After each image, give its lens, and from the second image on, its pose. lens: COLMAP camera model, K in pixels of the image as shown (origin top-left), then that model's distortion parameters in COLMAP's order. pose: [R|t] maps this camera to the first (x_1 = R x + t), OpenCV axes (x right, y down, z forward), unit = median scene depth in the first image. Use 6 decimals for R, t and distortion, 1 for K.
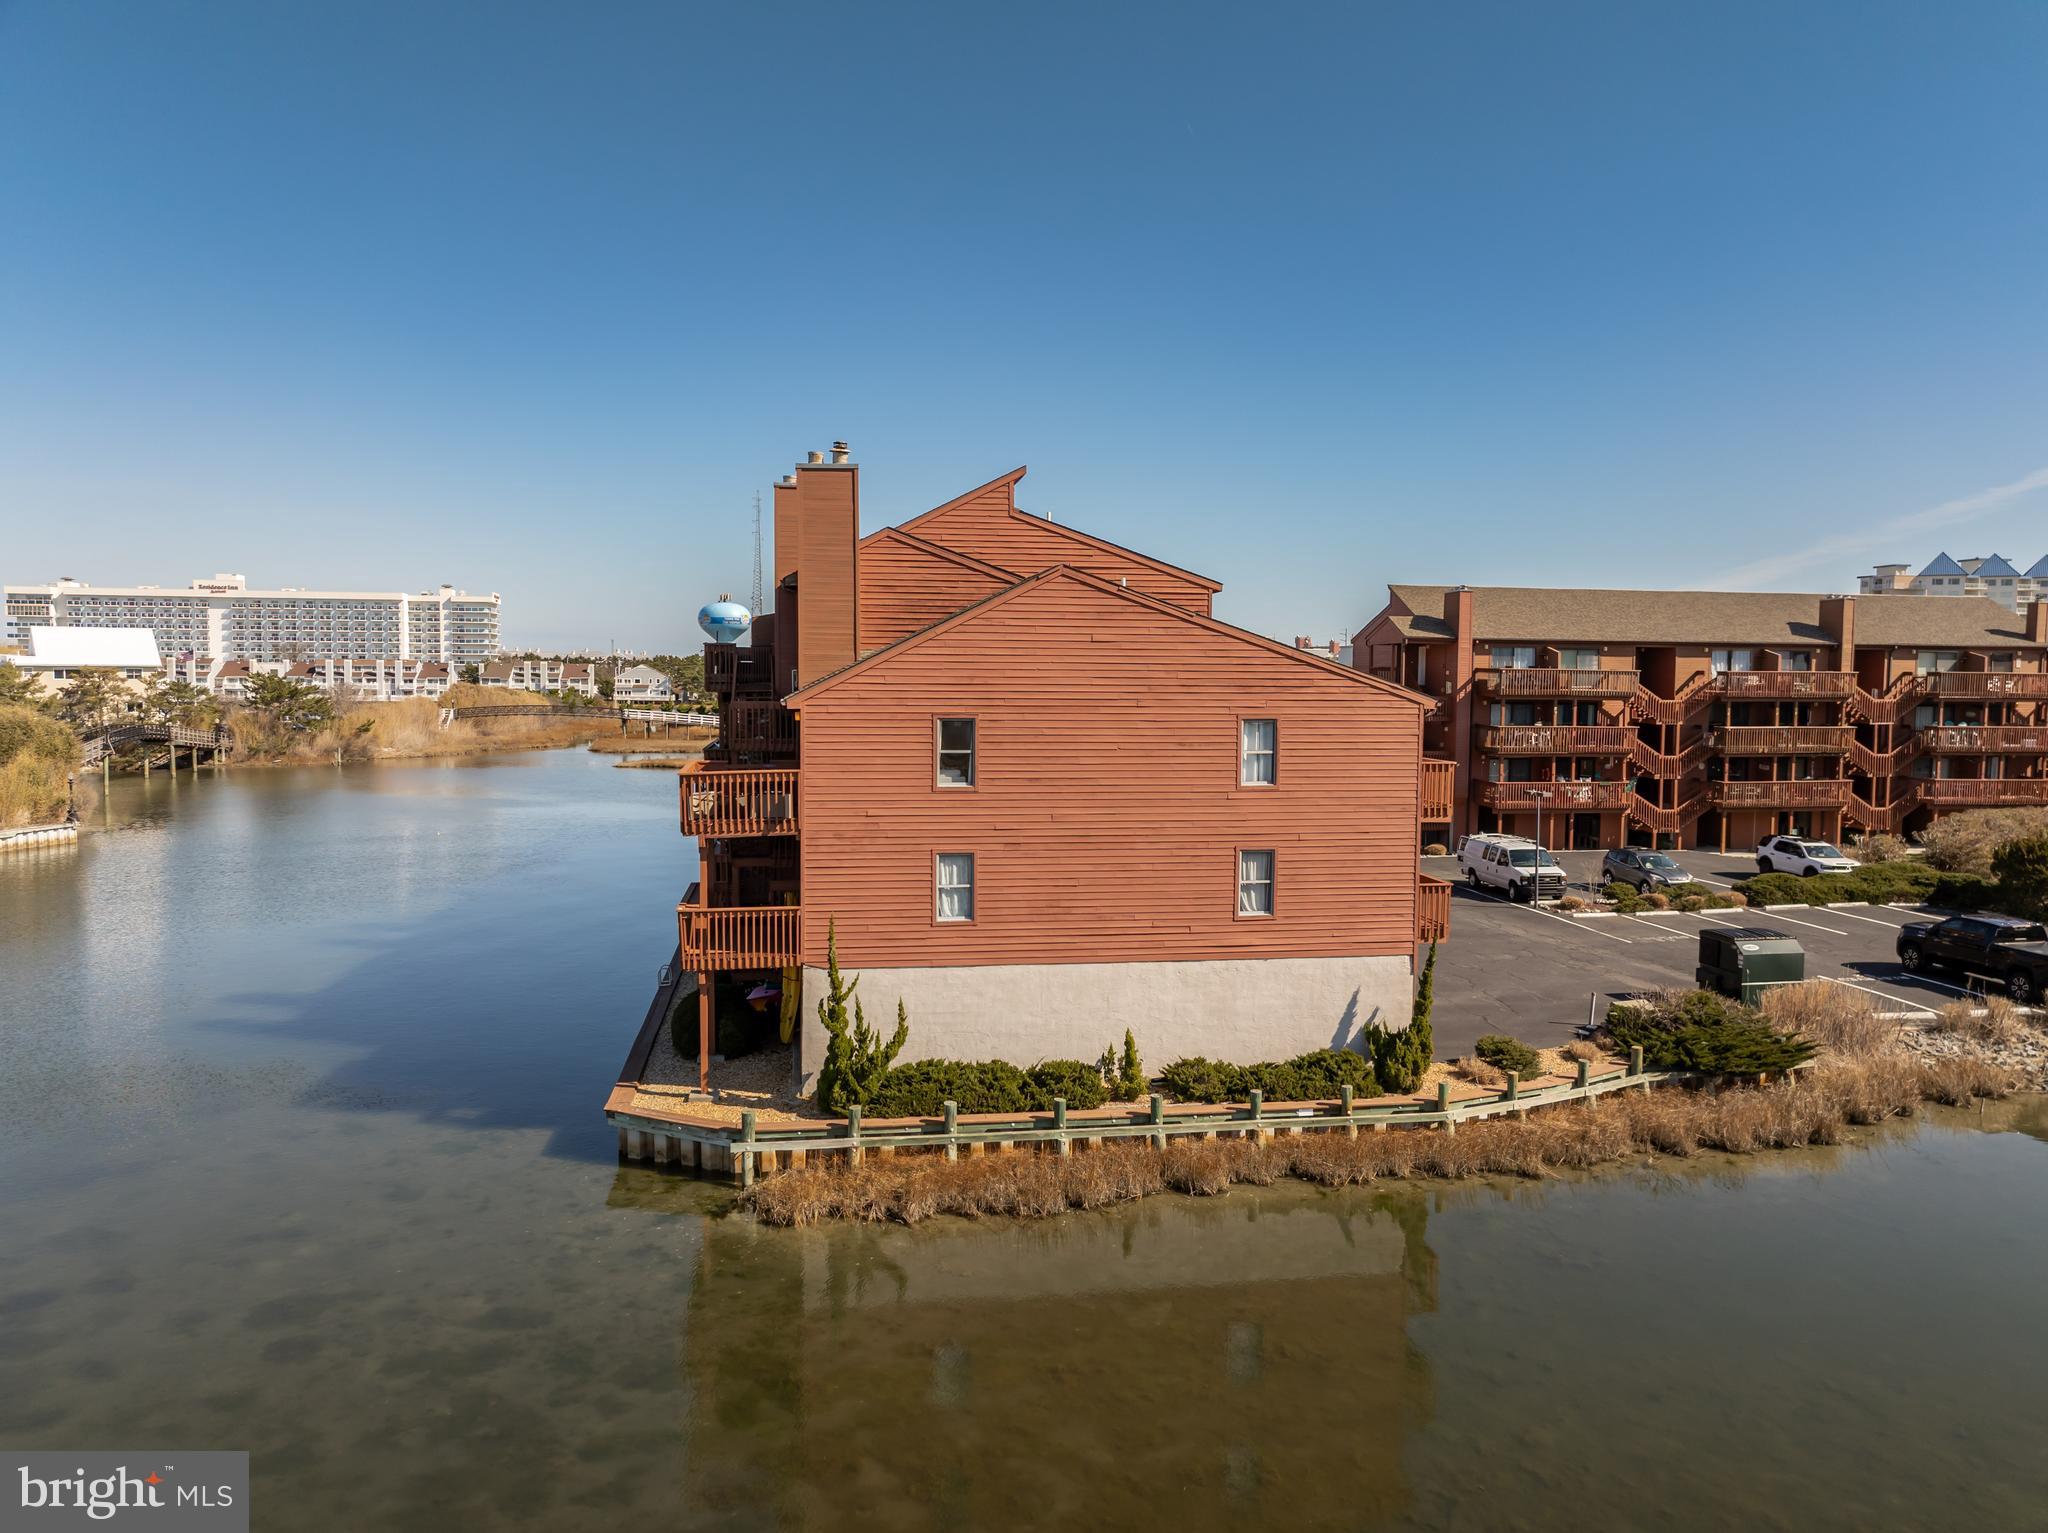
lens RADIAL K [[1433.0, 0, 1032.5], [0, 1433.0, 770.3], [0, 0, 1]] dist [-0.037839, 0.028545]
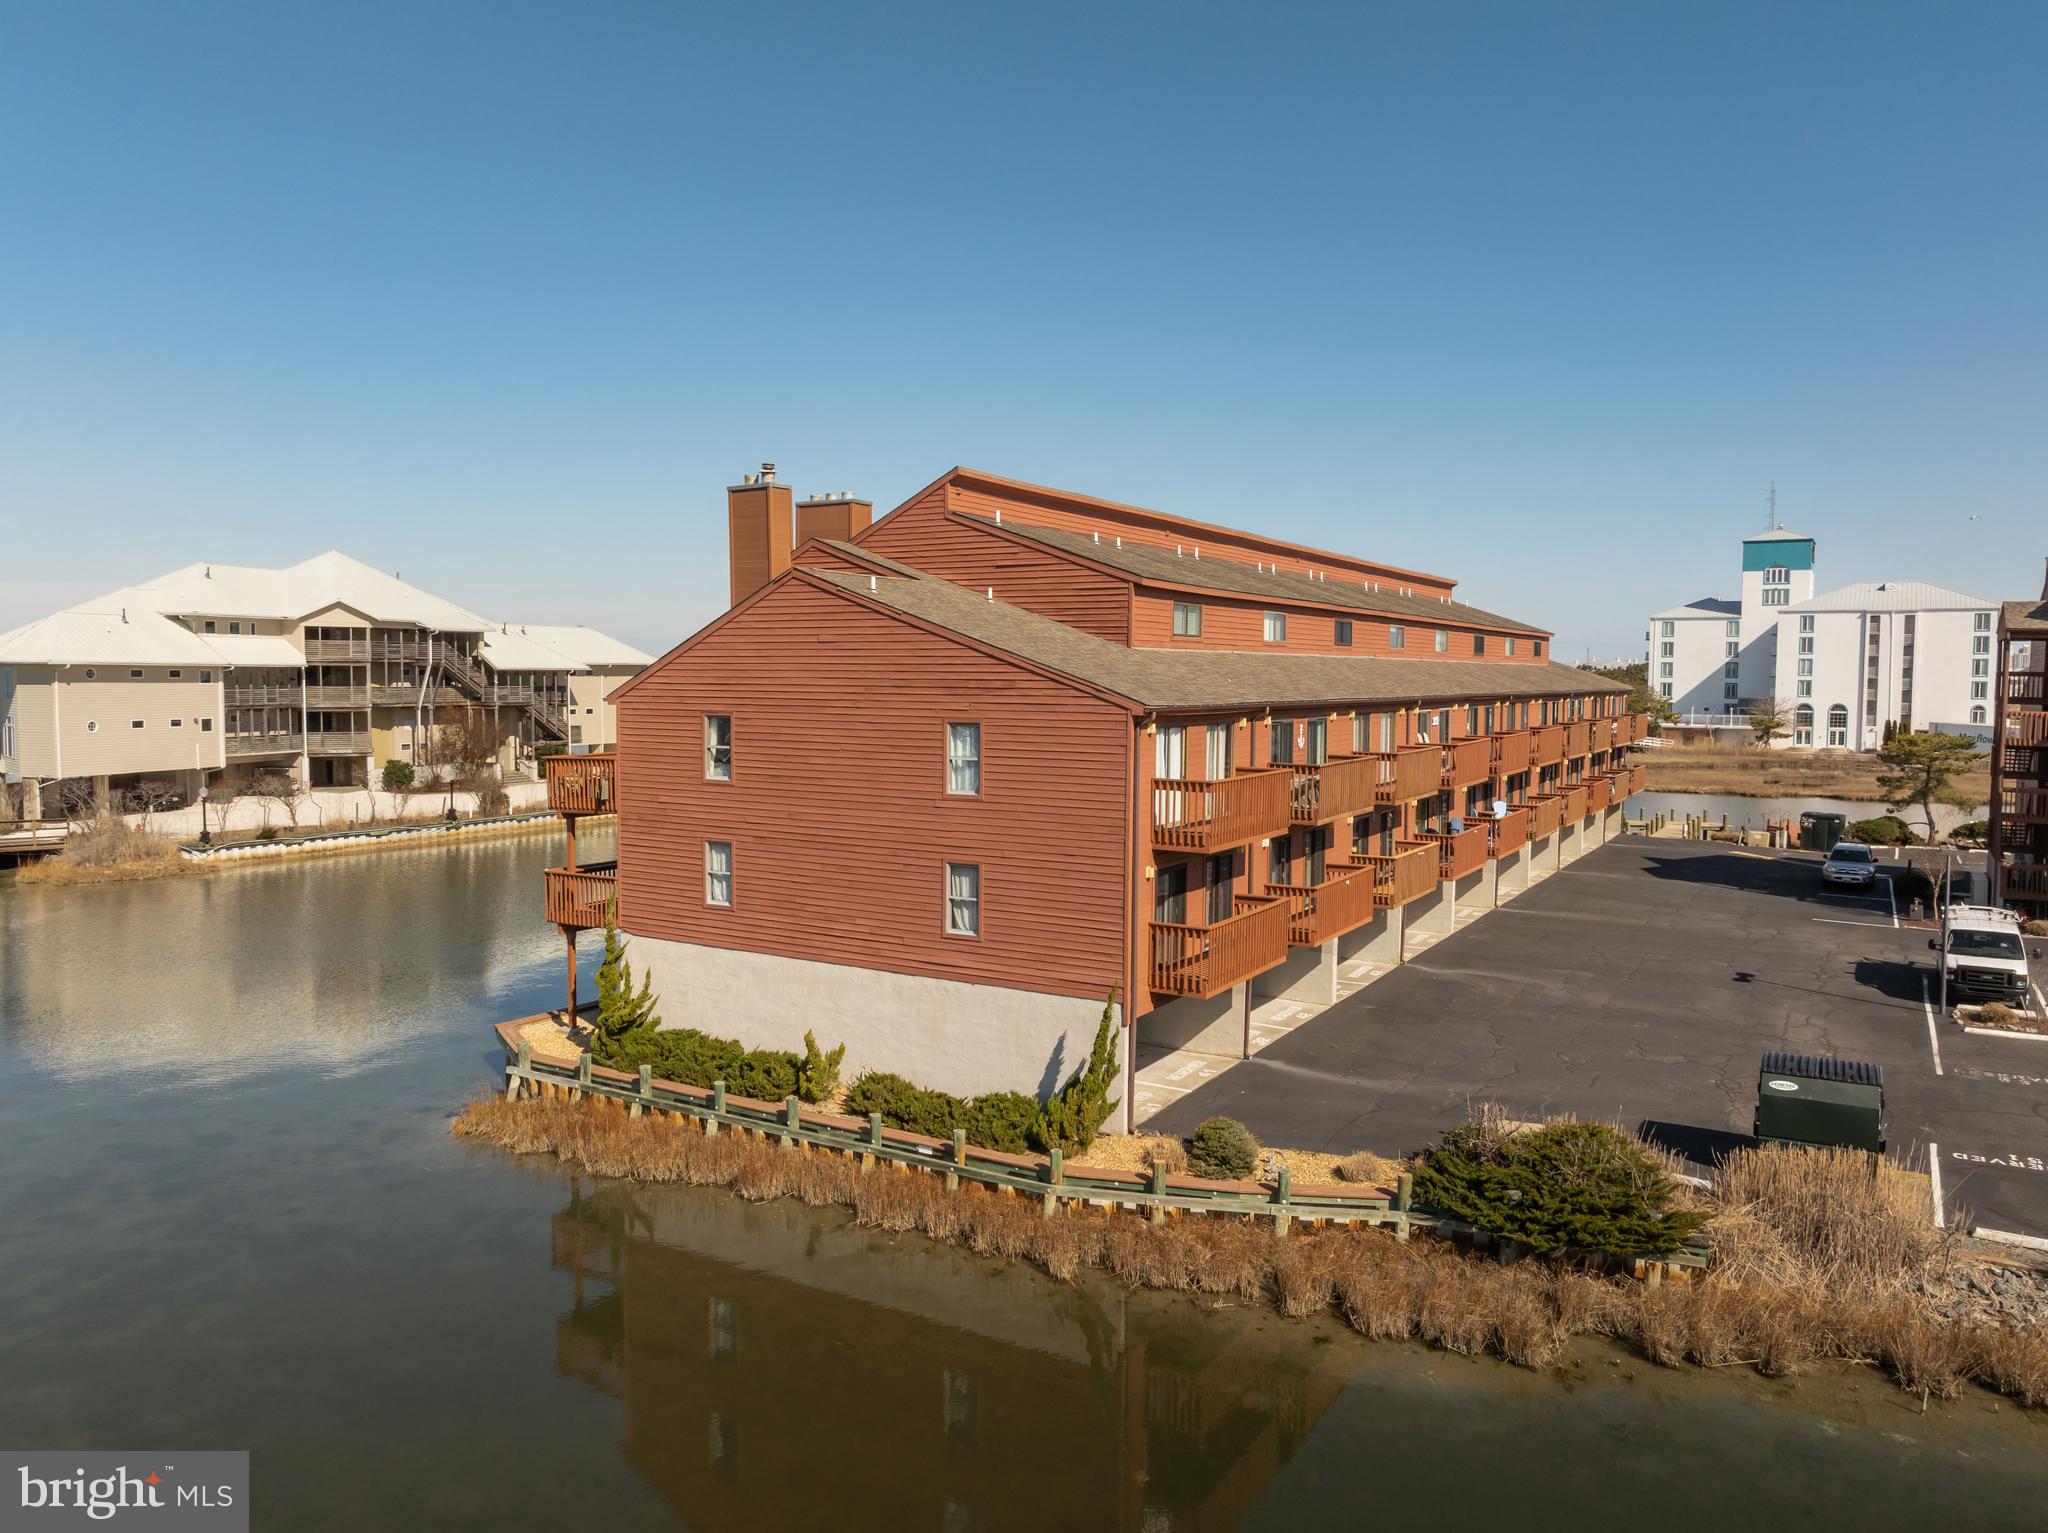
lens RADIAL K [[1434.0, 0, 1024.0], [0, 1434.0, 766.5], [0, 0, 1]] dist [-0.047852, 0.031385]
pose [[0.765515, 0.038655, -0.642256, 0.746201], [-0.044241, 0.998994, 0.007395, -0.015344], [0.641895, 0.022753, 0.766455, 0.298242]]
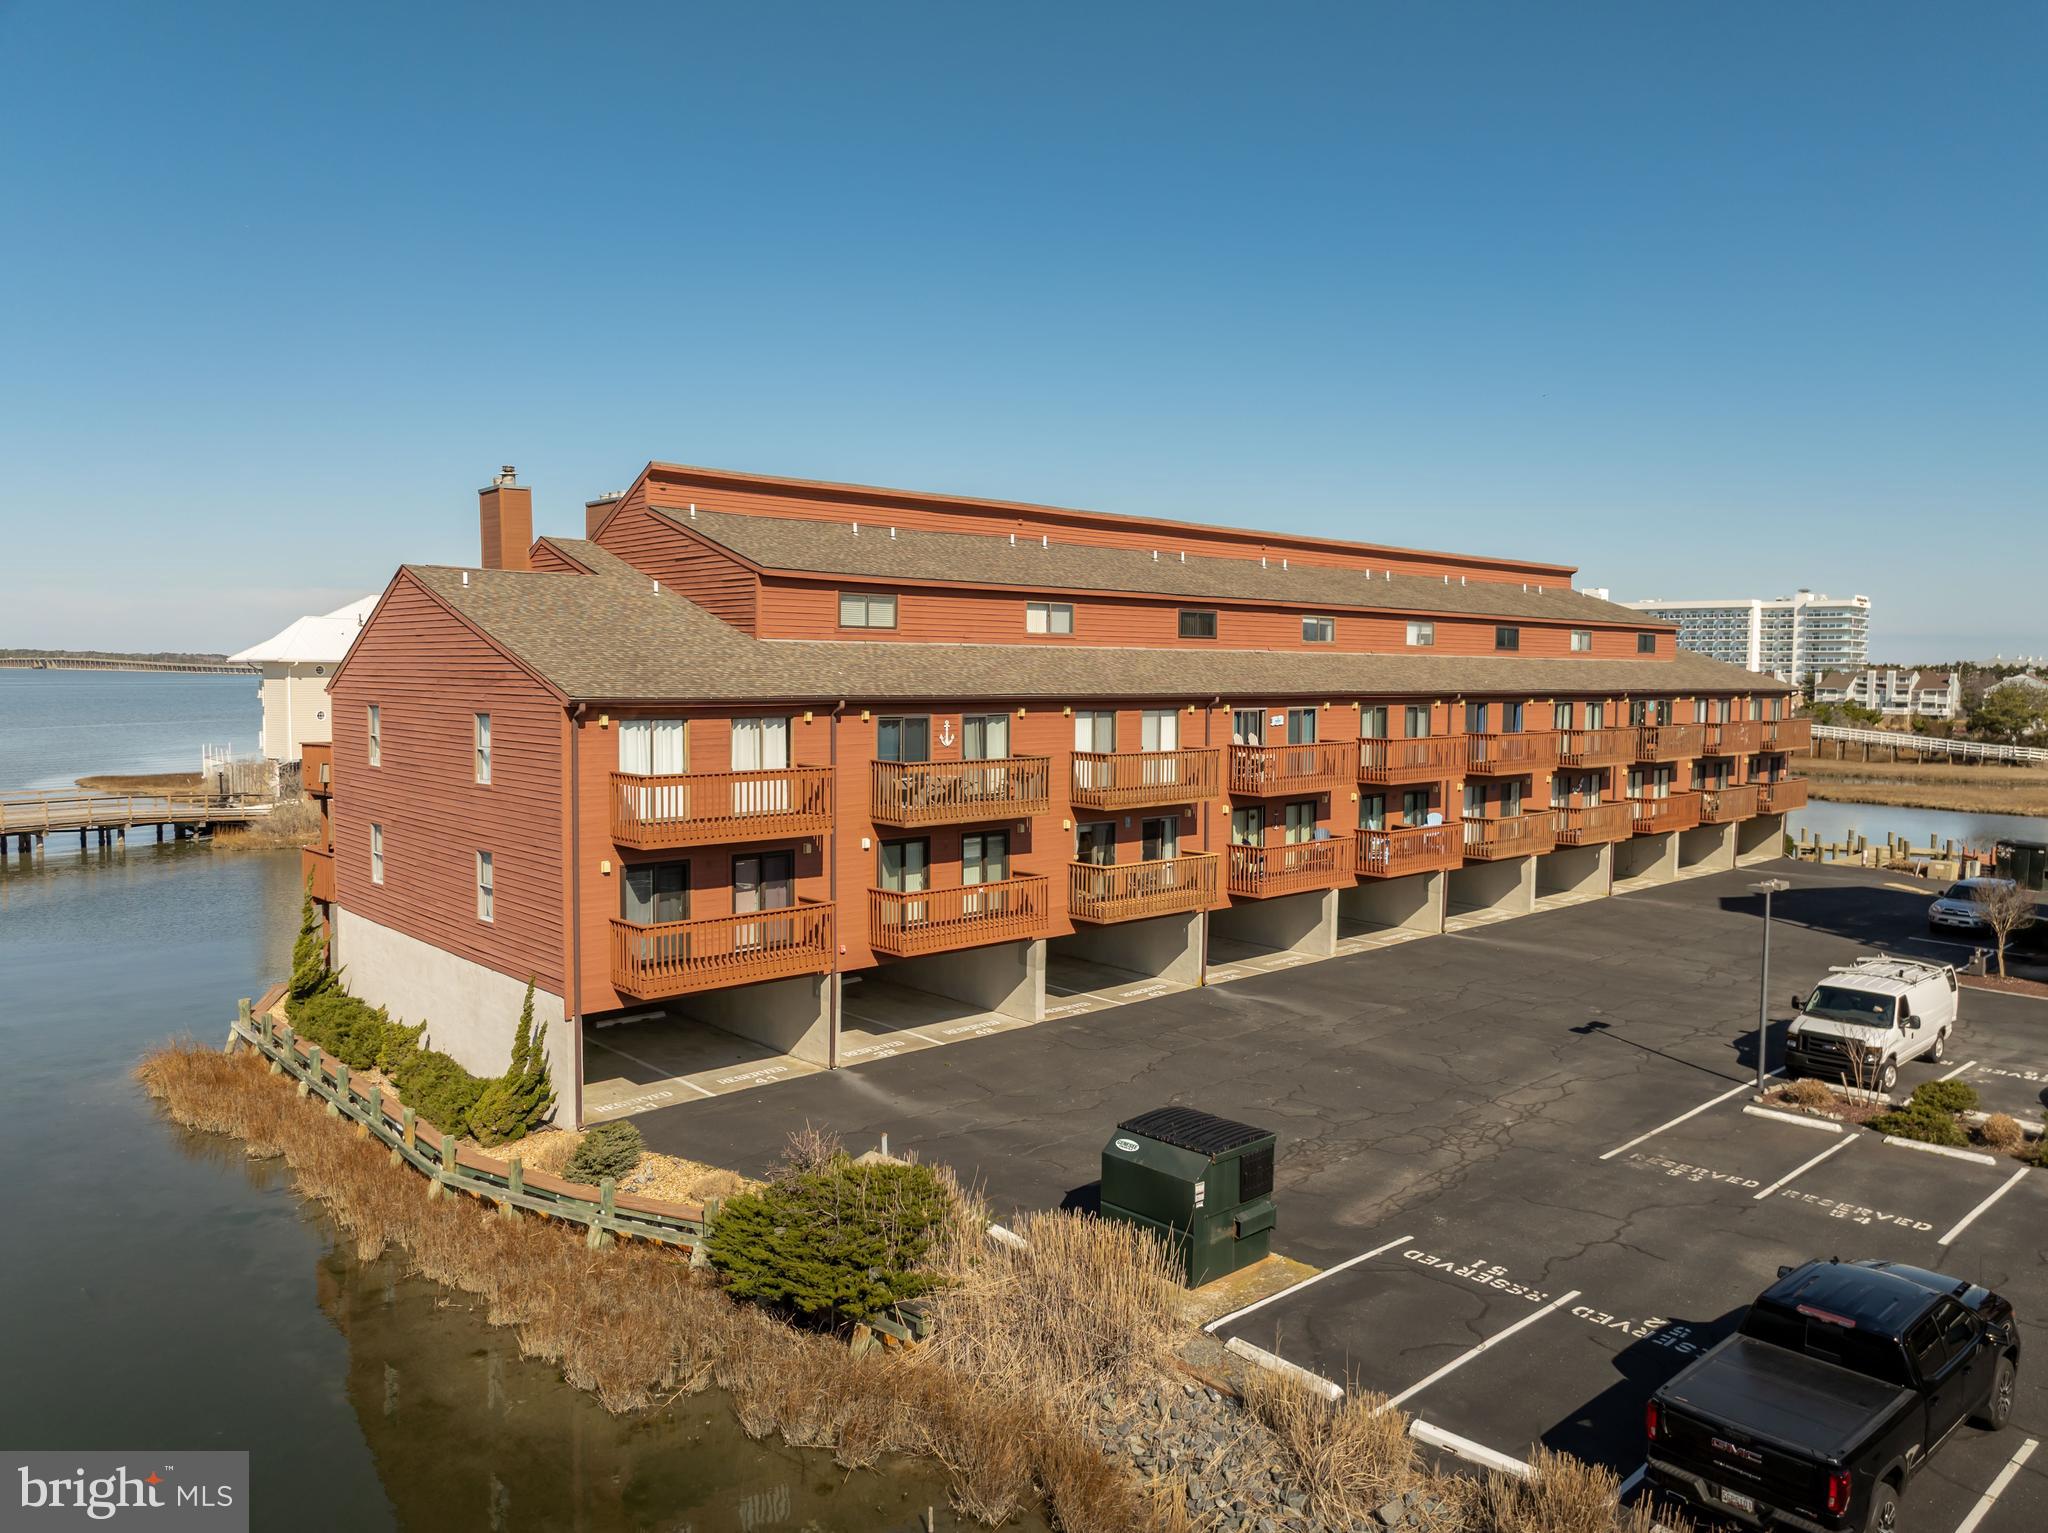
lens RADIAL K [[1433.0, 0, 1032.5], [0, 1433.0, 770.3], [0, 0, 1]] dist [-0.037839, 0.028545]
pose [[0.553977, 0.054278, -0.830761, 1.086957], [-0.060612, 0.997854, 0.024778, -0.041457], [0.830323, 0.036628, 0.556078, 0.740059]]
